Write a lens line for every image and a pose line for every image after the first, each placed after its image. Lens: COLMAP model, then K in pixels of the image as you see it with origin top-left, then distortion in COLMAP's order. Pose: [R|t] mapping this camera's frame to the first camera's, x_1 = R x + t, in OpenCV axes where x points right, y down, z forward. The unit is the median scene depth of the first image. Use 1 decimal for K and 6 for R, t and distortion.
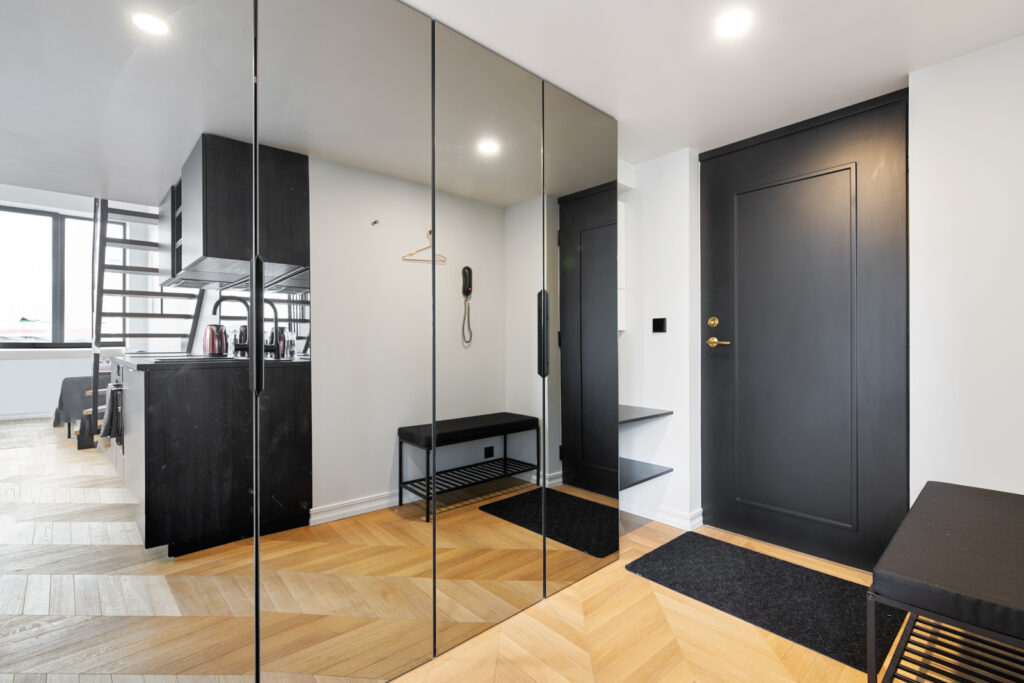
lens RADIAL K [[470.2, 0, 511.0], [0, 470.2, 345.0], [0, 0, 1]] dist [-0.008683, -0.000335]
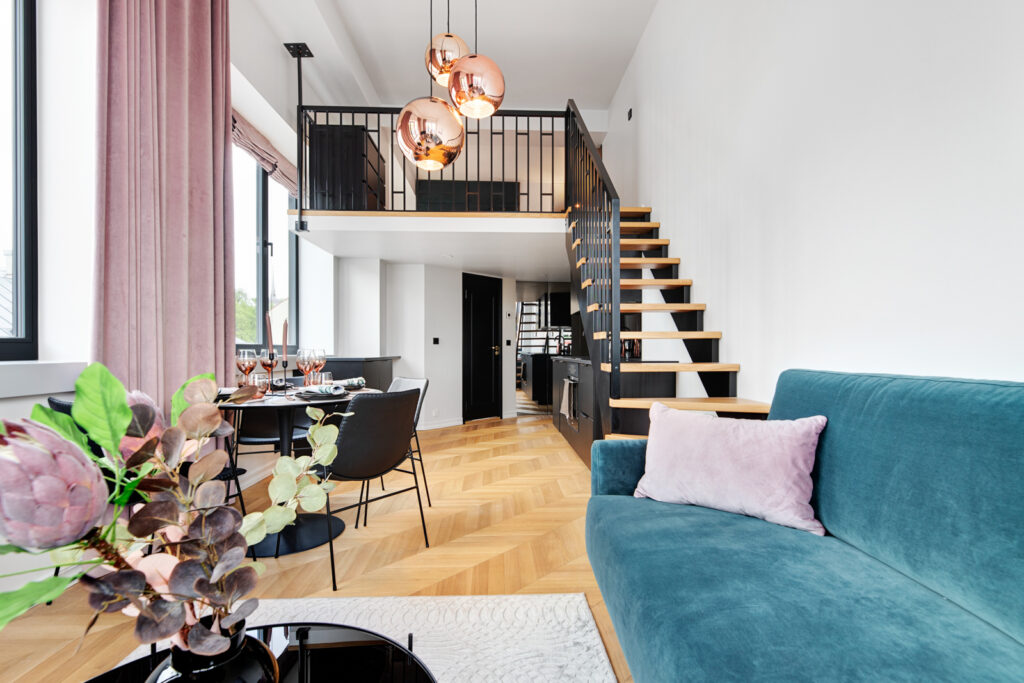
lens RADIAL K [[470.2, 0, 515.3], [0, 470.2, 350.3], [0, 0, 1]] dist [-0.008683, -0.000335]
pose [[0.780351, 0.002754, -0.625335, 1.483009], [-0.005132, 0.999985, -0.002000, 0.016079], [0.625320, 0.004770, 0.780354, -2.059627]]
